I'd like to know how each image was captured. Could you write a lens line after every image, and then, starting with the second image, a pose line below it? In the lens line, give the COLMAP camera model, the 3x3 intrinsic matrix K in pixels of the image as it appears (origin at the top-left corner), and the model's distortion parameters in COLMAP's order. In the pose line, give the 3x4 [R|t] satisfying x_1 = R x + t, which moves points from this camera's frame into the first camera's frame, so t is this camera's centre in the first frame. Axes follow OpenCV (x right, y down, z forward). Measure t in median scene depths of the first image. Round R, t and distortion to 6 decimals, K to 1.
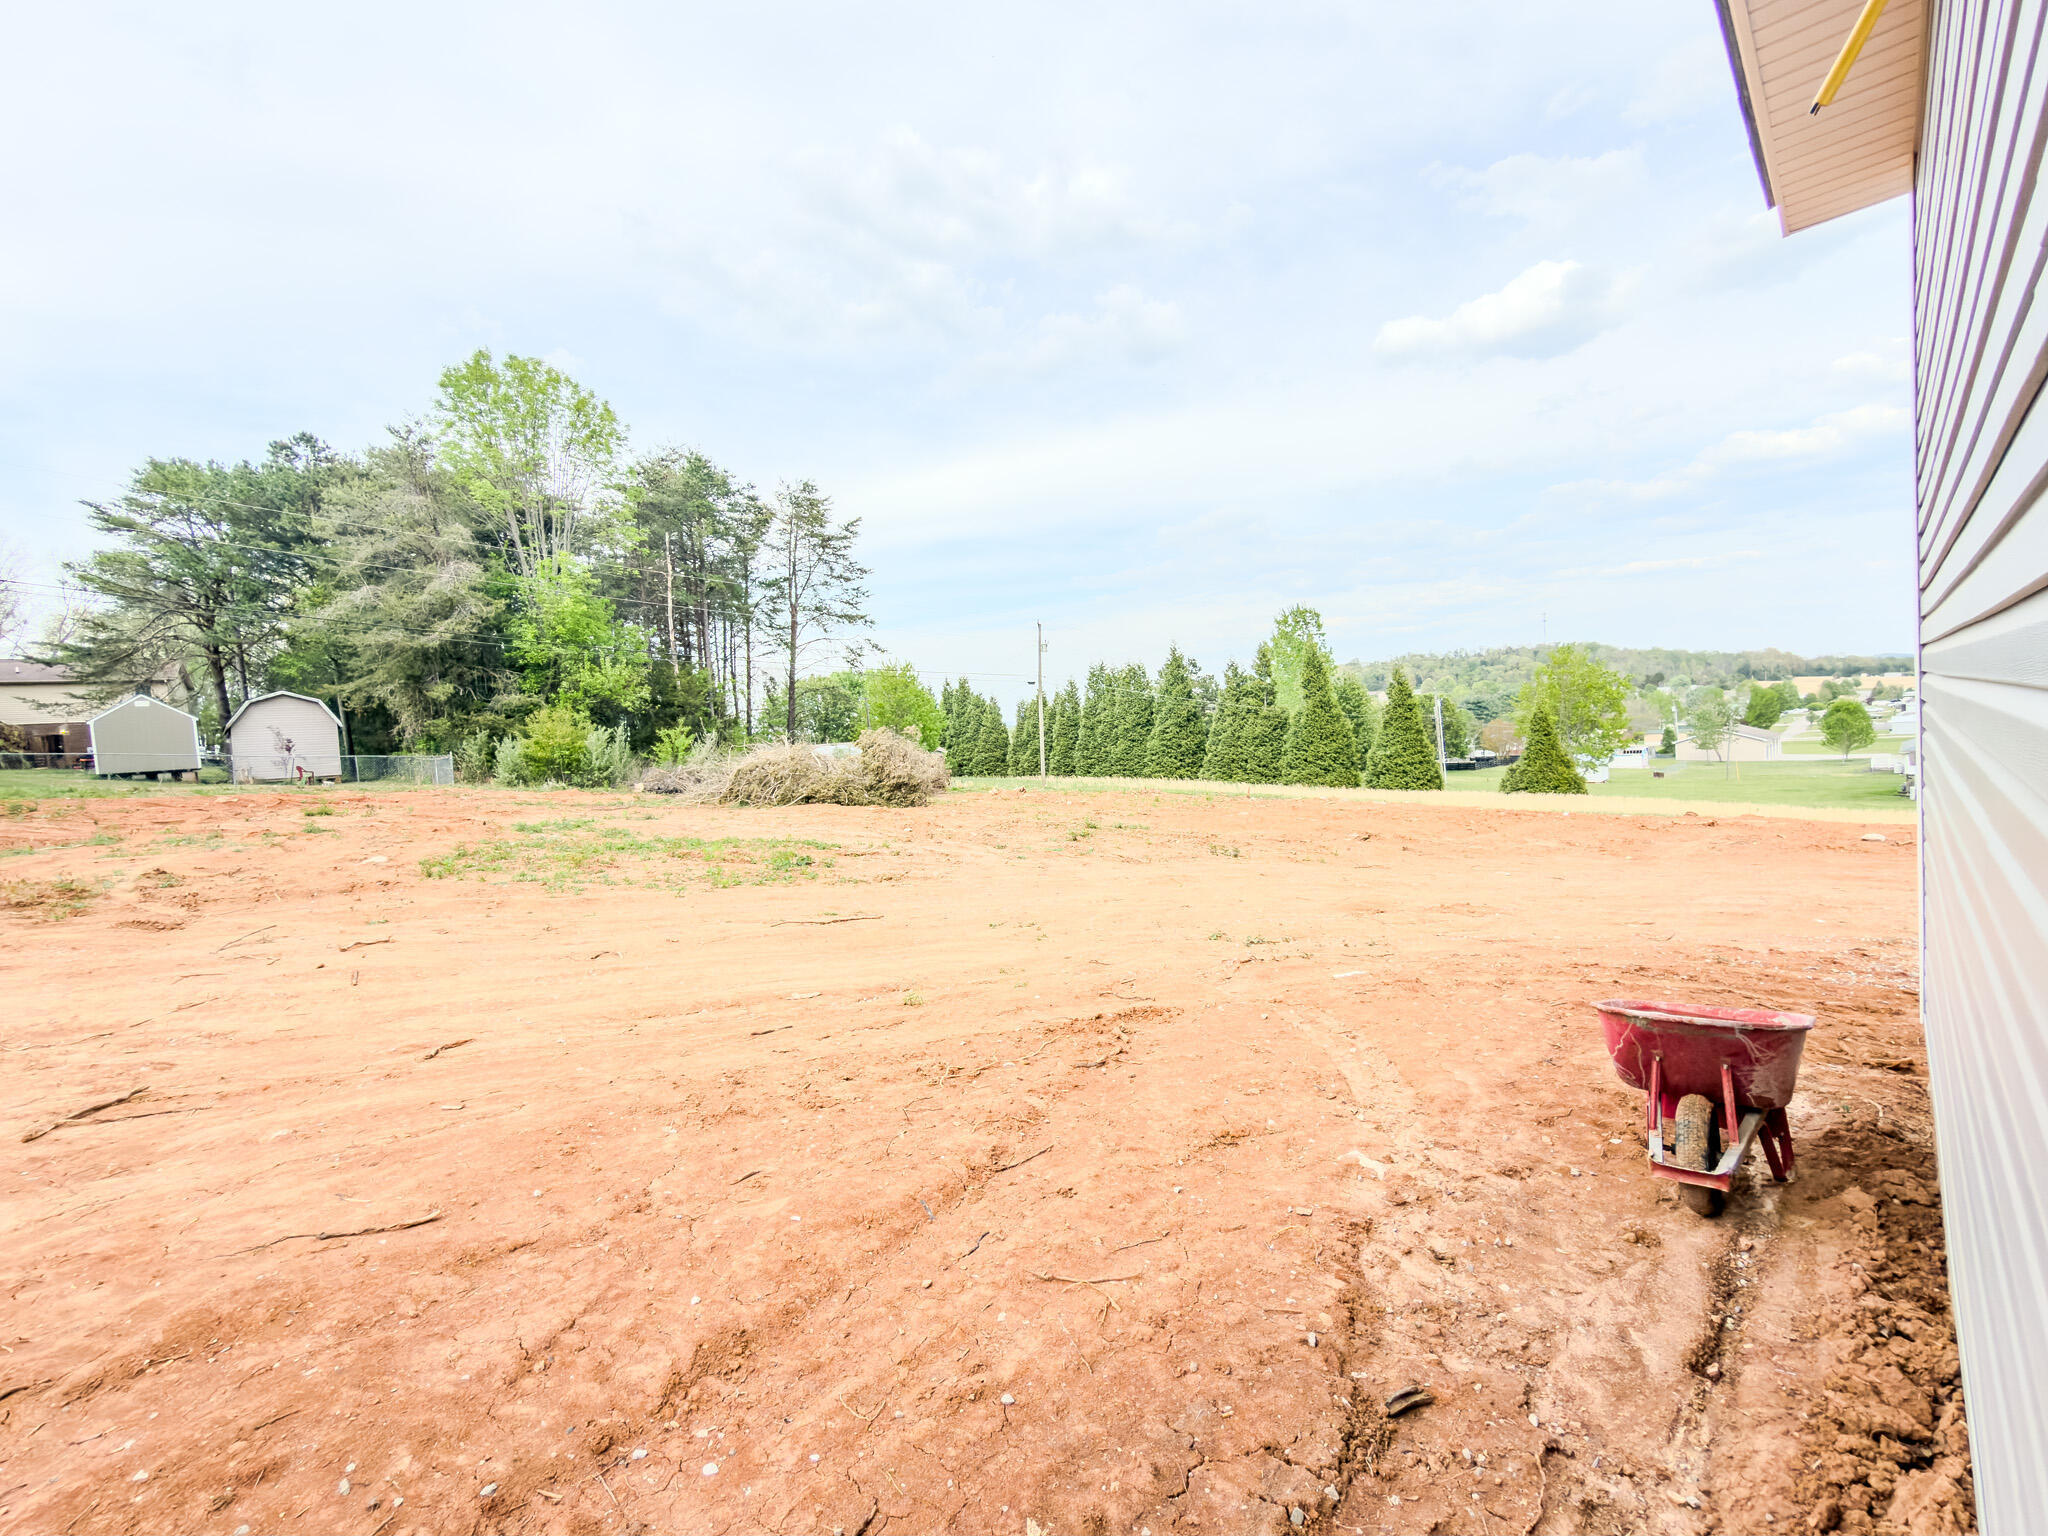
lens RADIAL K [[879.5, 0, 1028.5], [0, 879.5, 758.3], [0, 0, 1]] dist [0.000101, 0.000198]
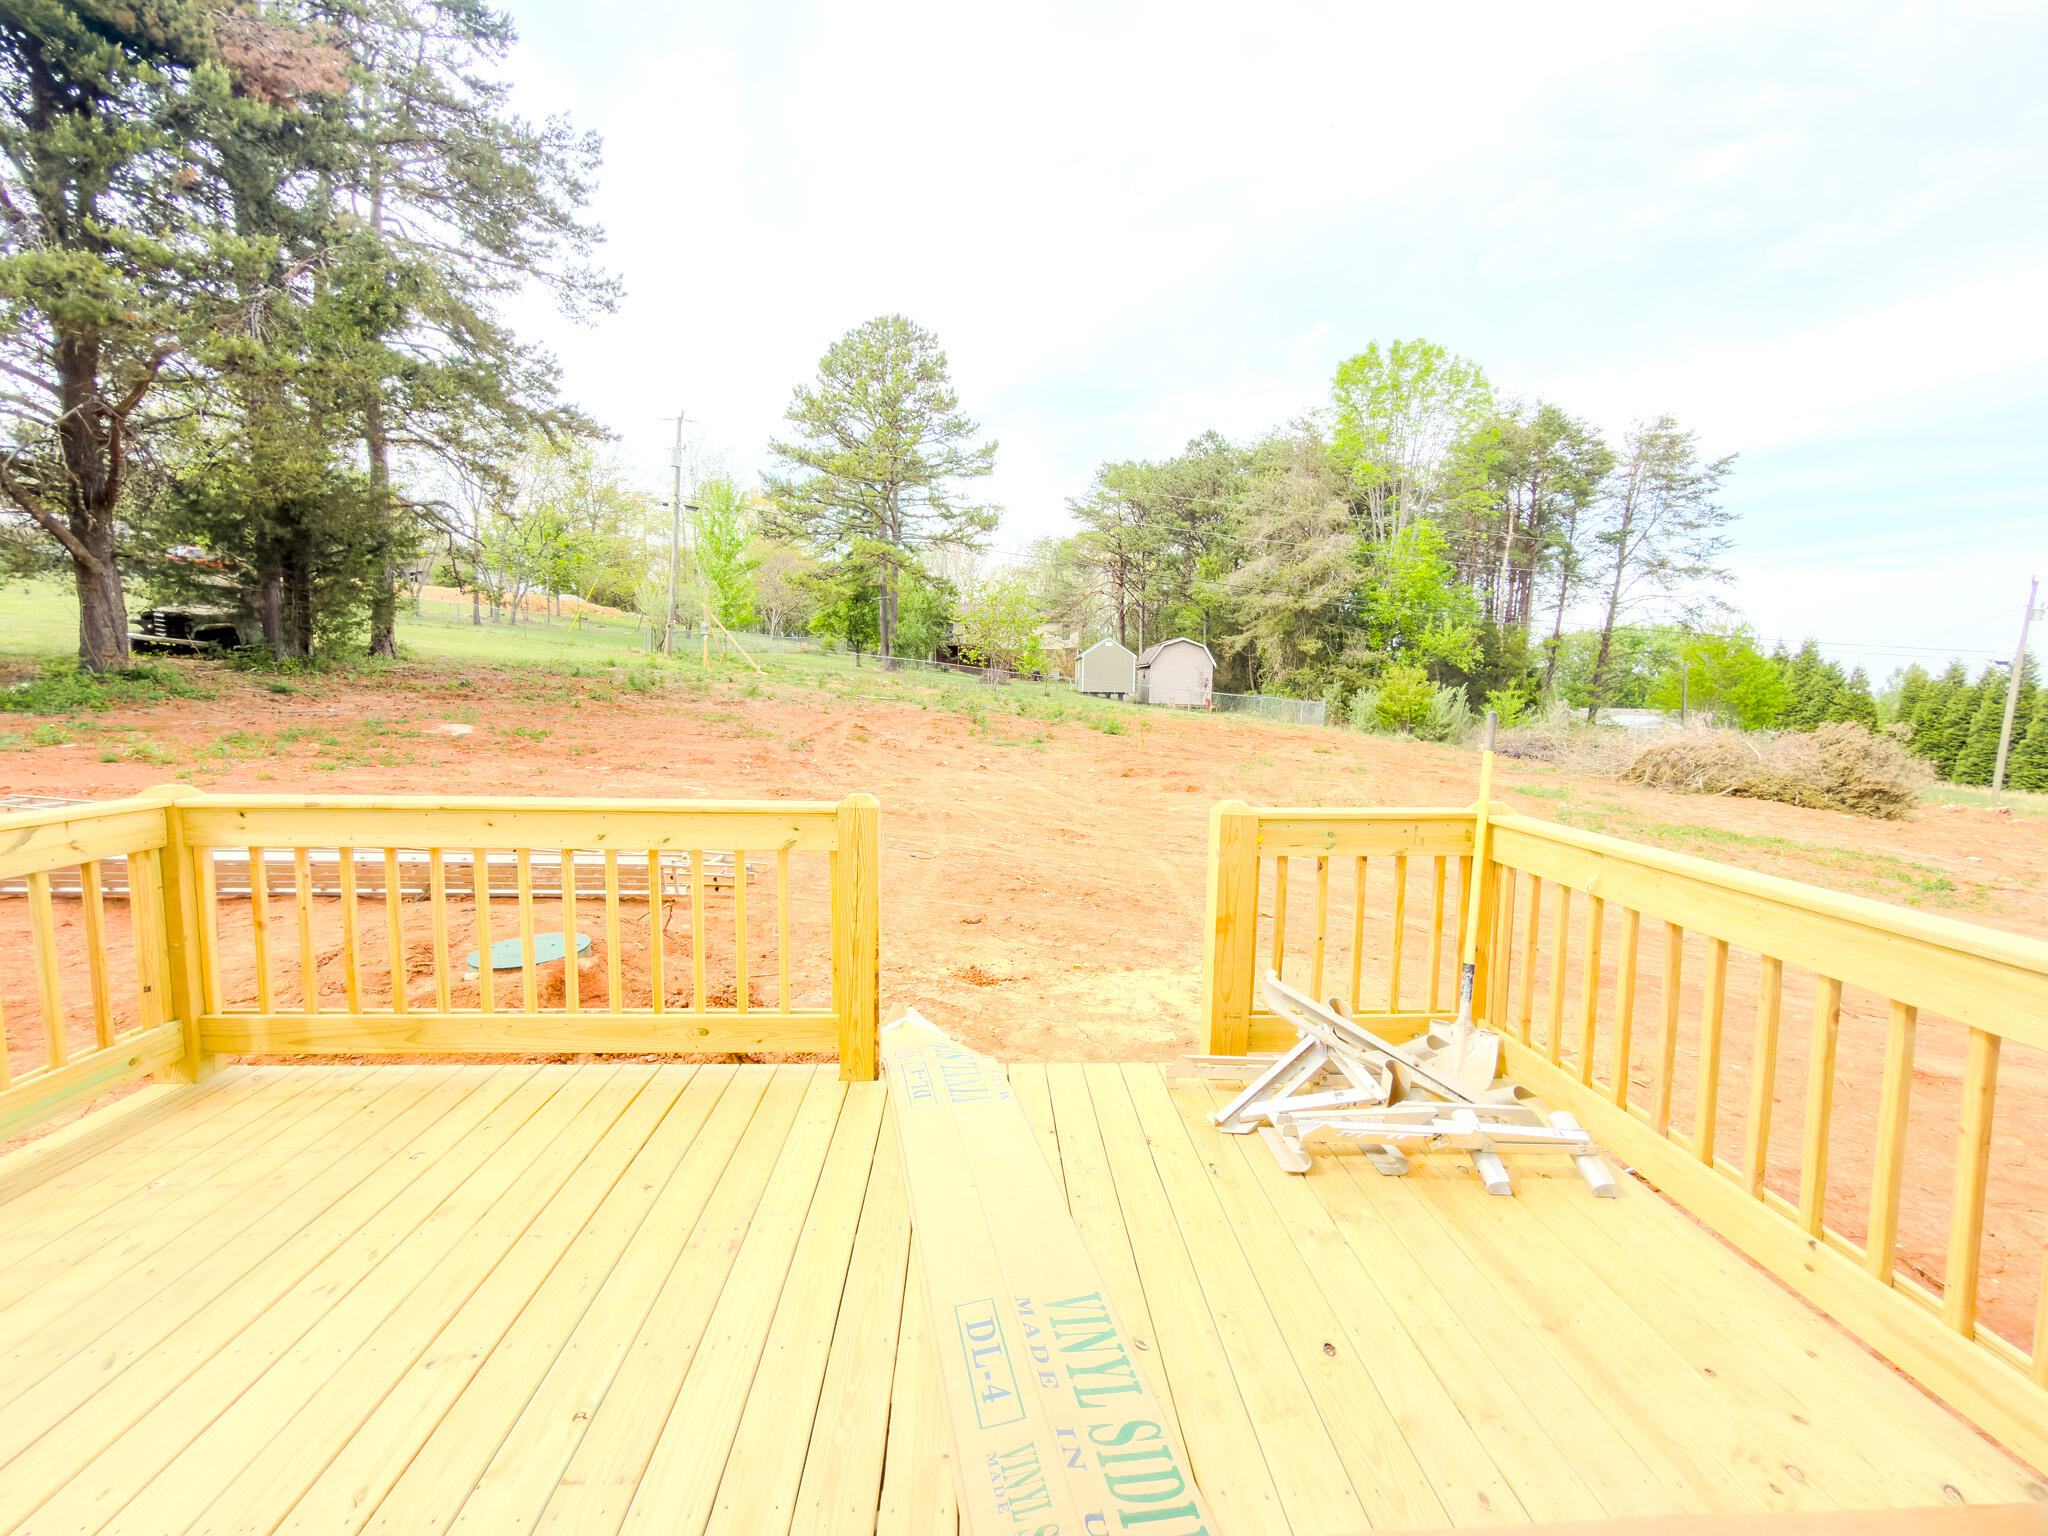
lens RADIAL K [[879.5, 0, 1017.4], [0, 879.5, 765.9], [0, 0, 1]] dist [0.000101, 0.000198]
pose [[0.727530, 0.141017, -0.671427, -0.123677], [-0.089686, 0.989799, 0.110703, -0.010548], [0.680189, -0.020322, 0.732755, -0.140689]]
